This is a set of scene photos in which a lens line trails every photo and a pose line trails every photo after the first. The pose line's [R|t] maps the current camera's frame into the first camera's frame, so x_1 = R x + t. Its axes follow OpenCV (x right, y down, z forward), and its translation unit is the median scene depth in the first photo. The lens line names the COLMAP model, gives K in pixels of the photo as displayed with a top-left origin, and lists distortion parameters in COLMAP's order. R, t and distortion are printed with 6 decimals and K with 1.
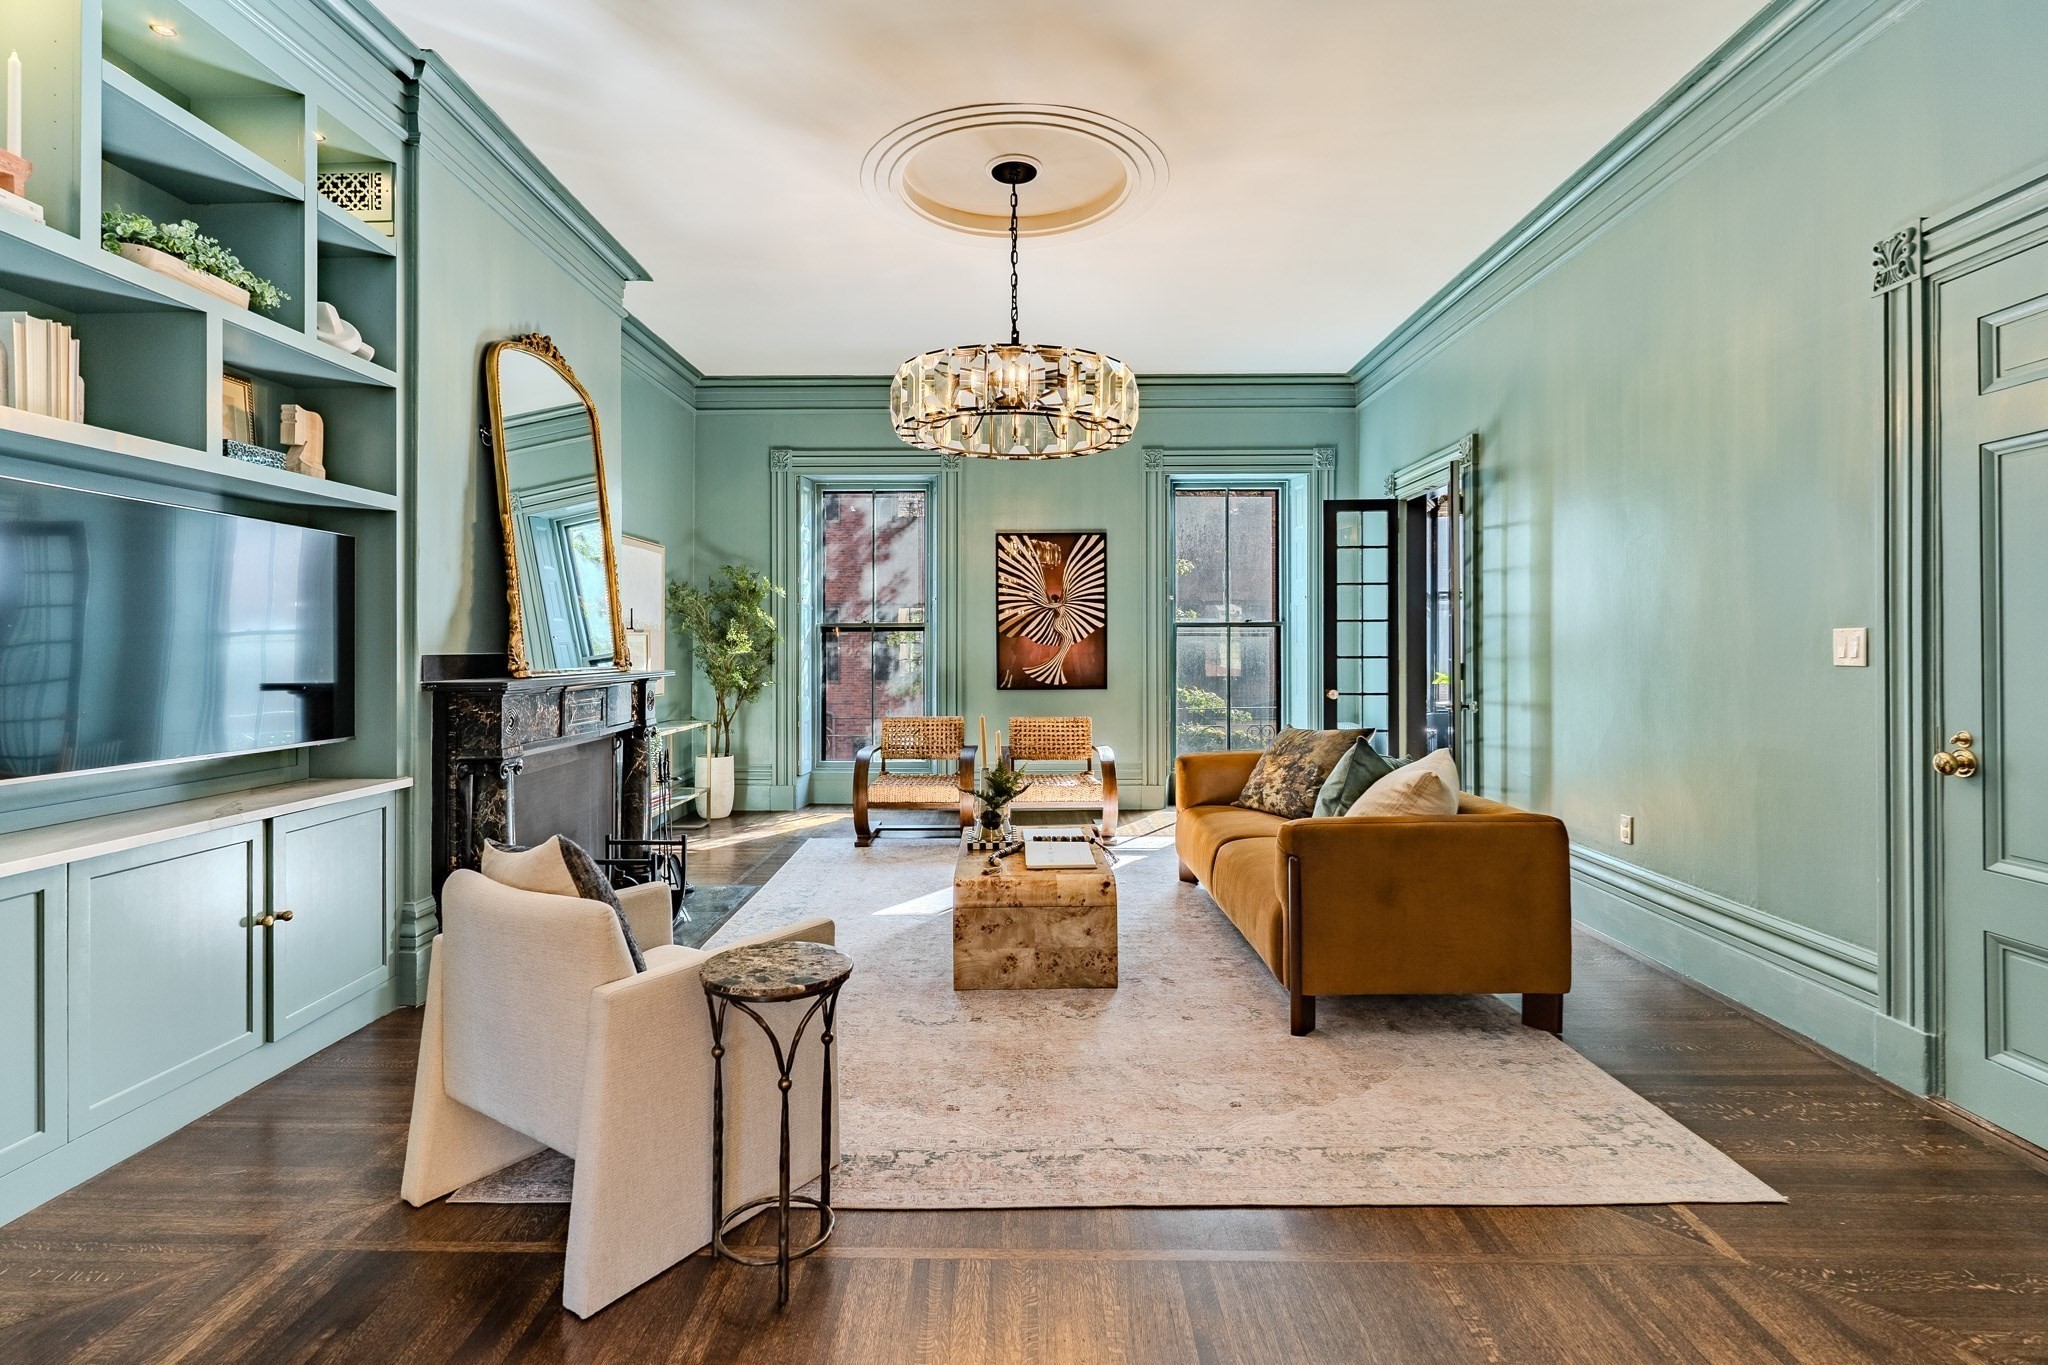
lens RADIAL K [[1011.4, 0, 986.4], [0, 1011.4, 646.4], [0, 0, 1]] dist [-0.000393, 0.002256]
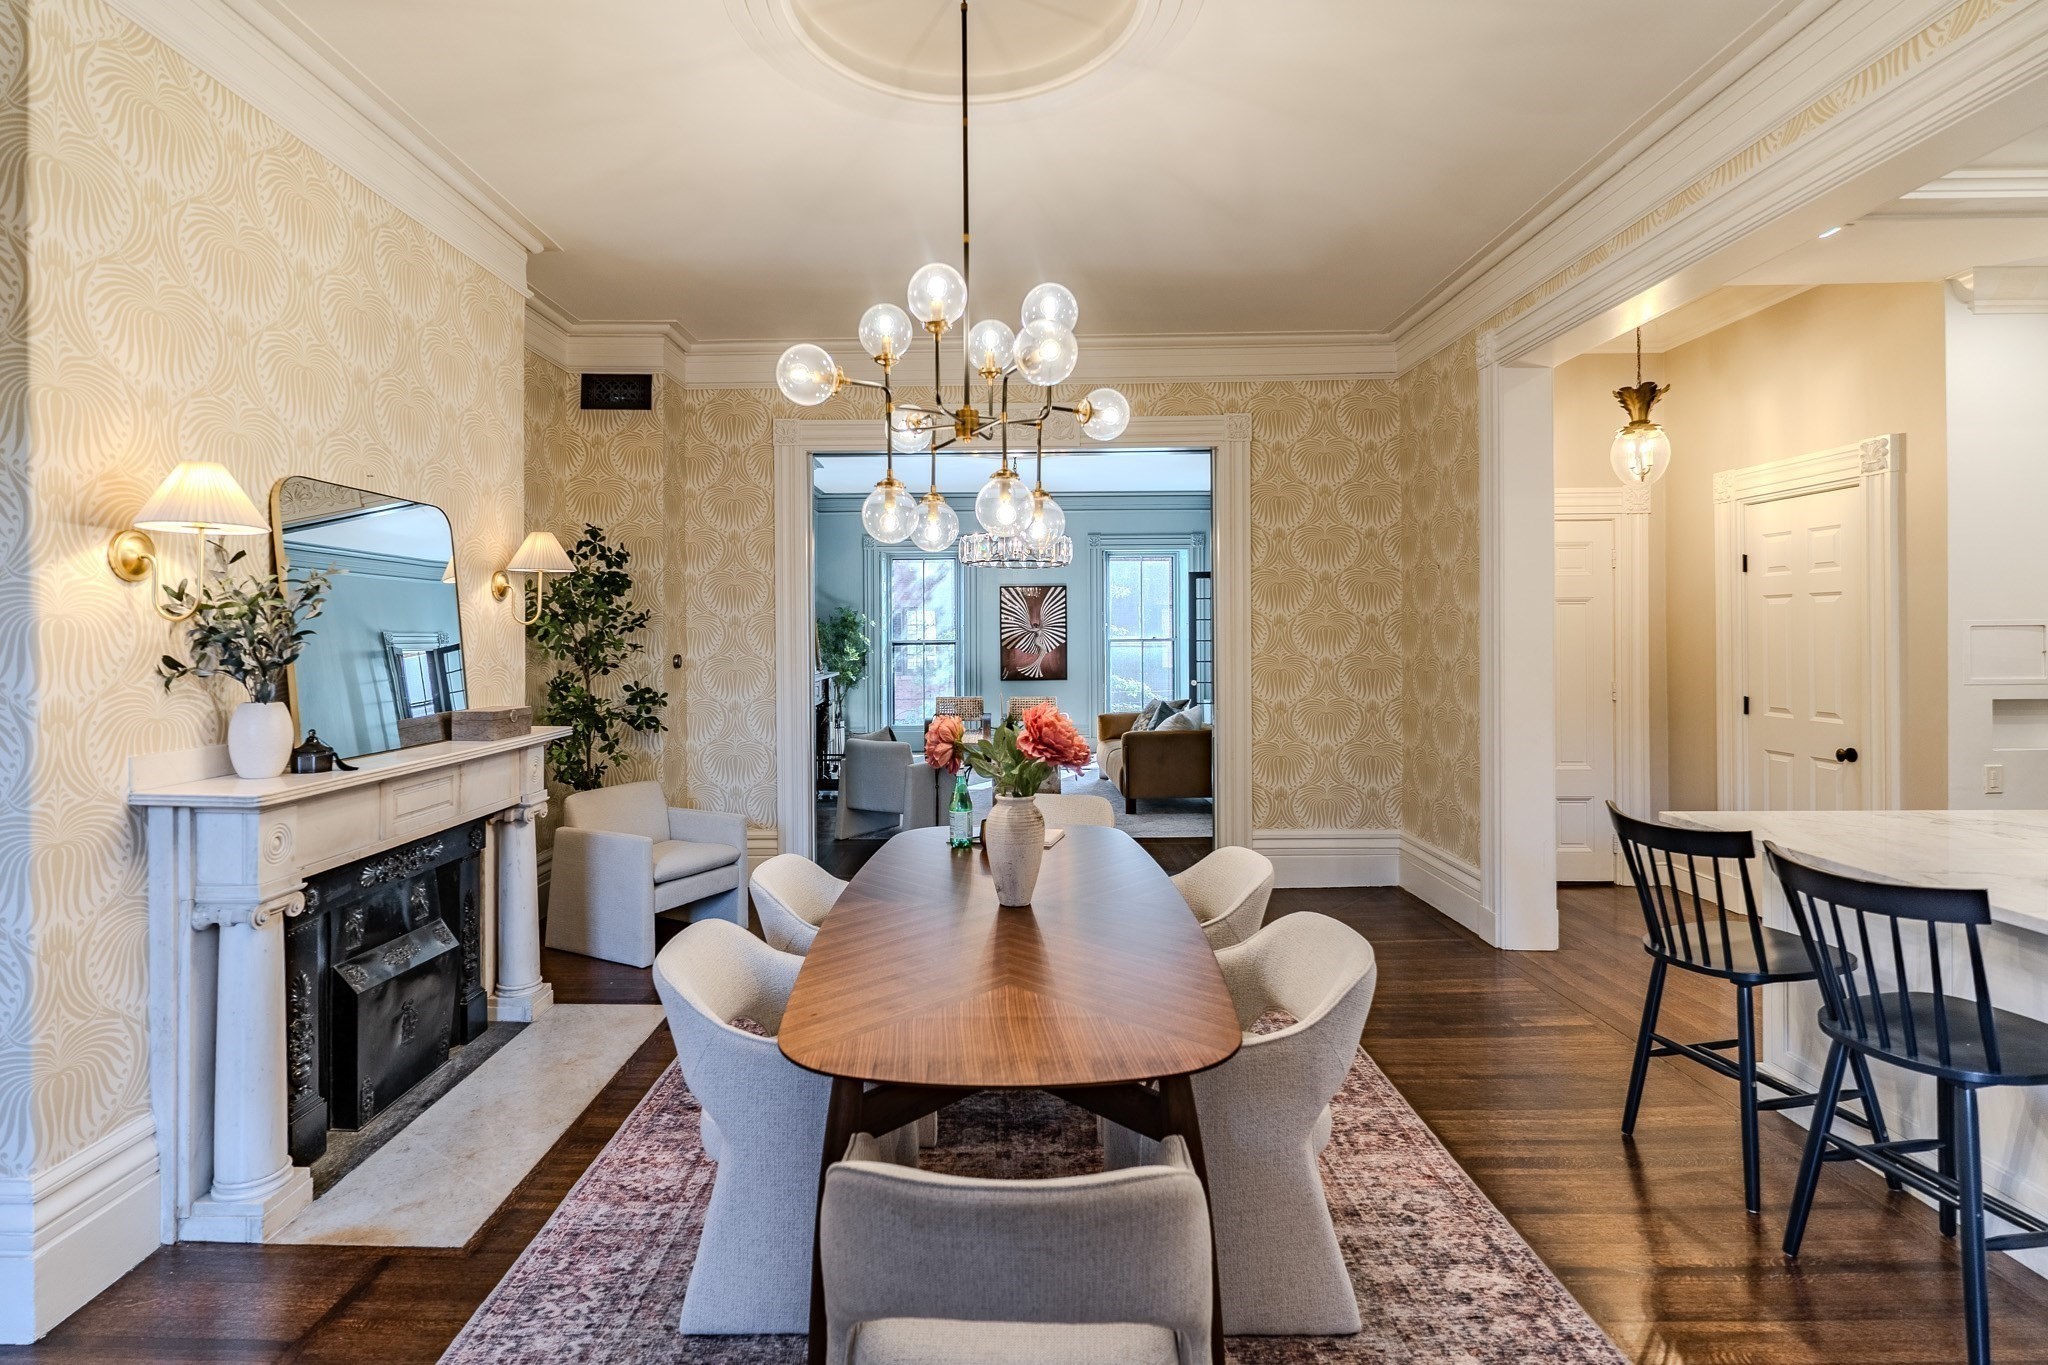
lens RADIAL K [[1032.9, 0, 935.9], [0, 1032.9, 631.0], [0, 0, 1]] dist [-0.007677, 0.000321]
pose [[0.999590, -0.005891, -0.028031, -0.051443], [0.005753, 0.999971, -0.005024, -0.032856], [0.028060, 0.004860, 0.999594, -0.745118]]
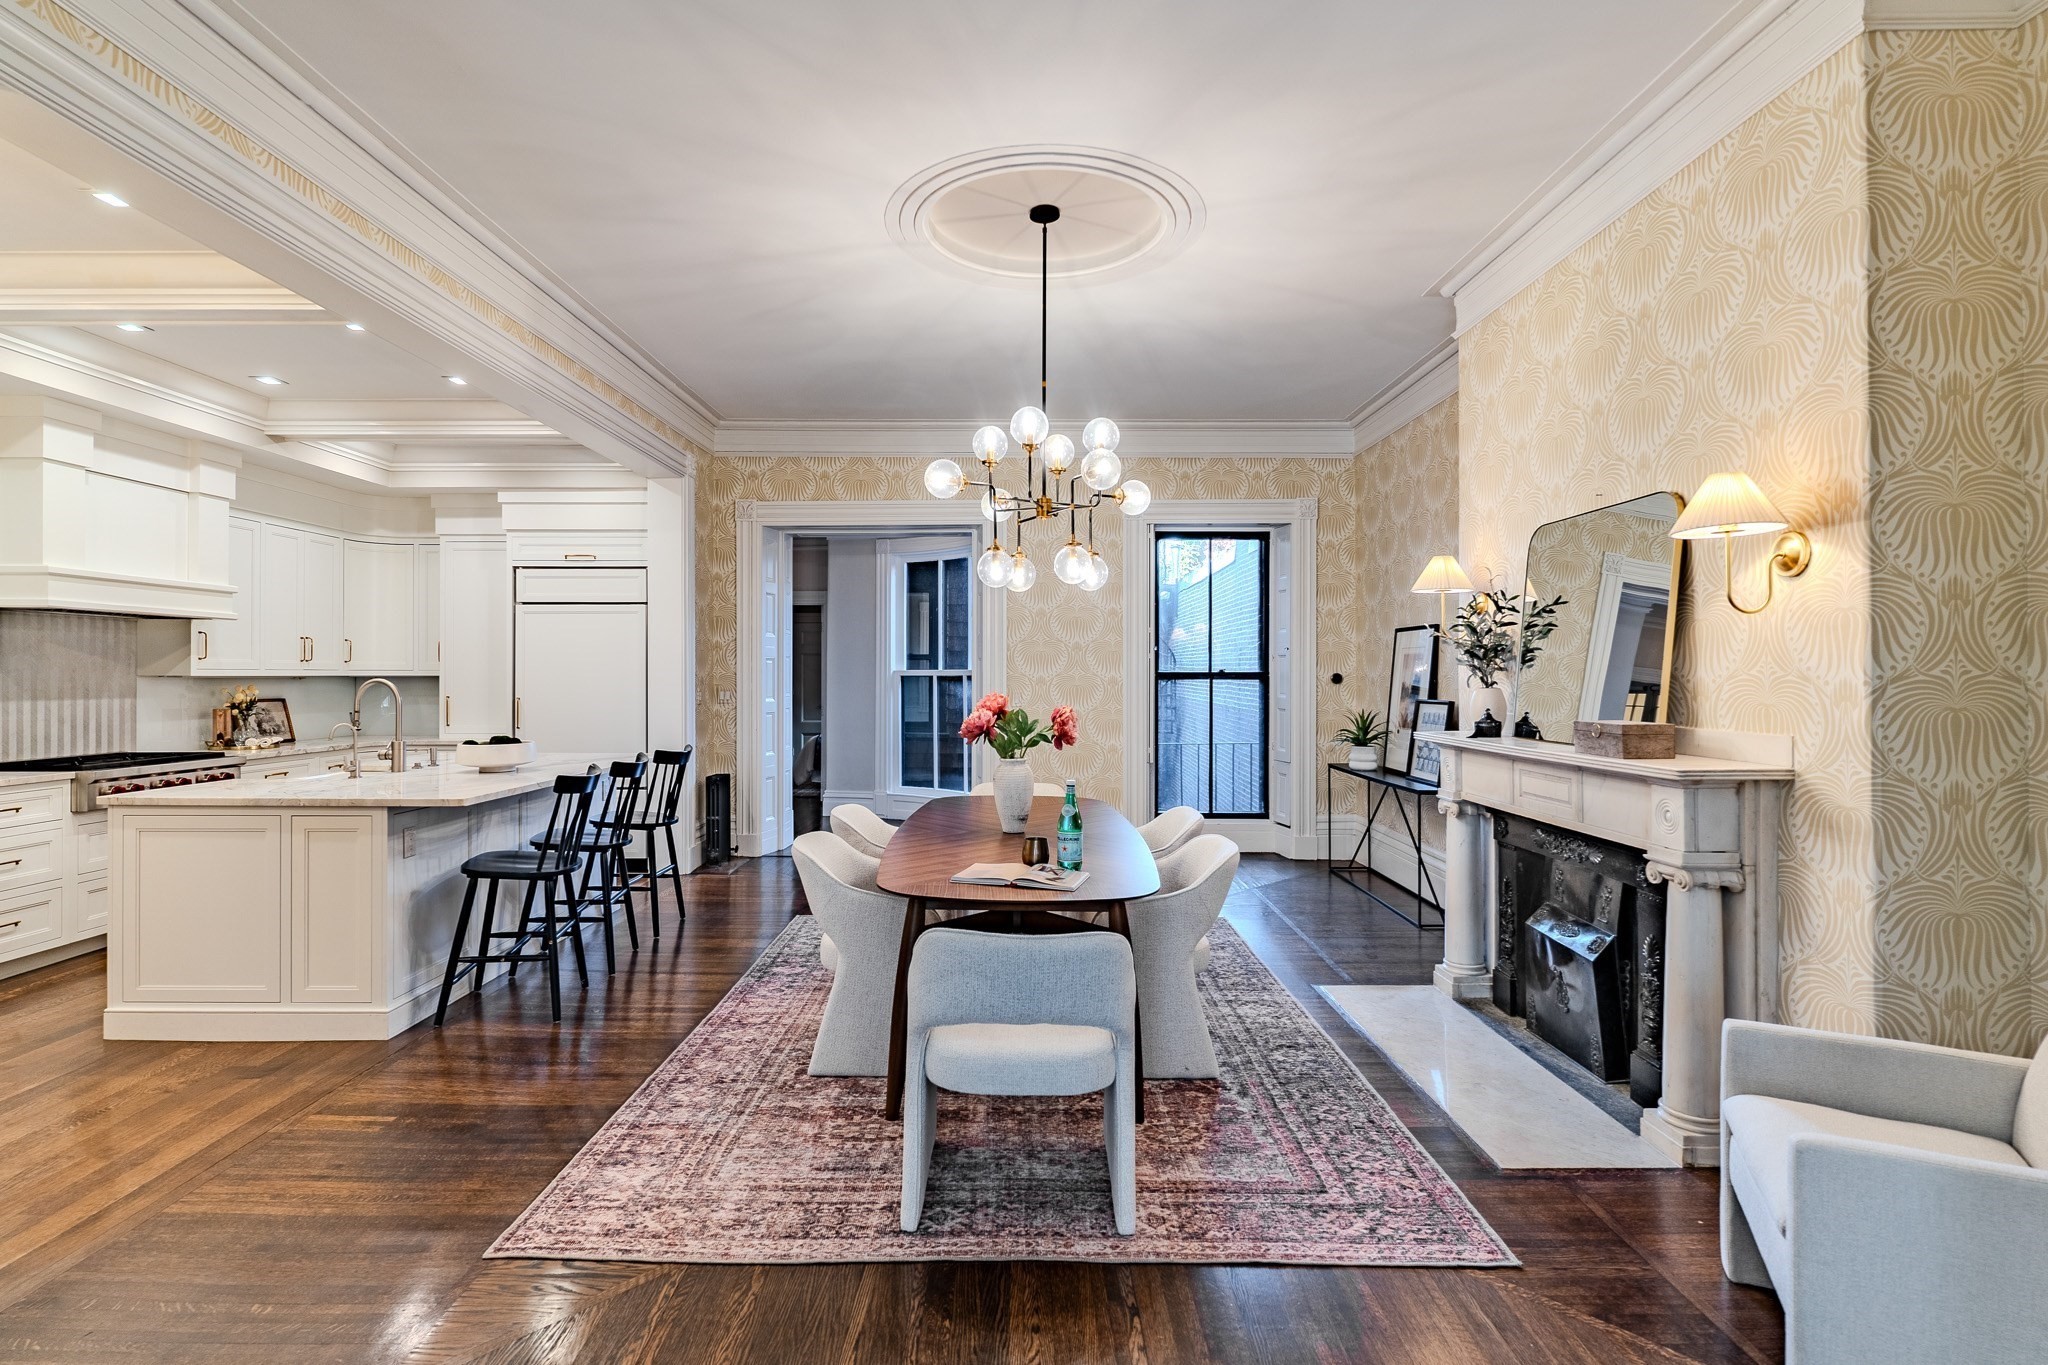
lens RADIAL K [[1011.4, 0, 1007.1], [0, 1011.4, 681.1], [0, 0, 1]] dist [-0.000393, 0.002256]
pose [[-0.999432, 0.001606, -0.033668, -0.010260], [0.001441, 0.999987, 0.004921, -0.016694], [0.033675, 0.004870, -0.999421, 0.218558]]
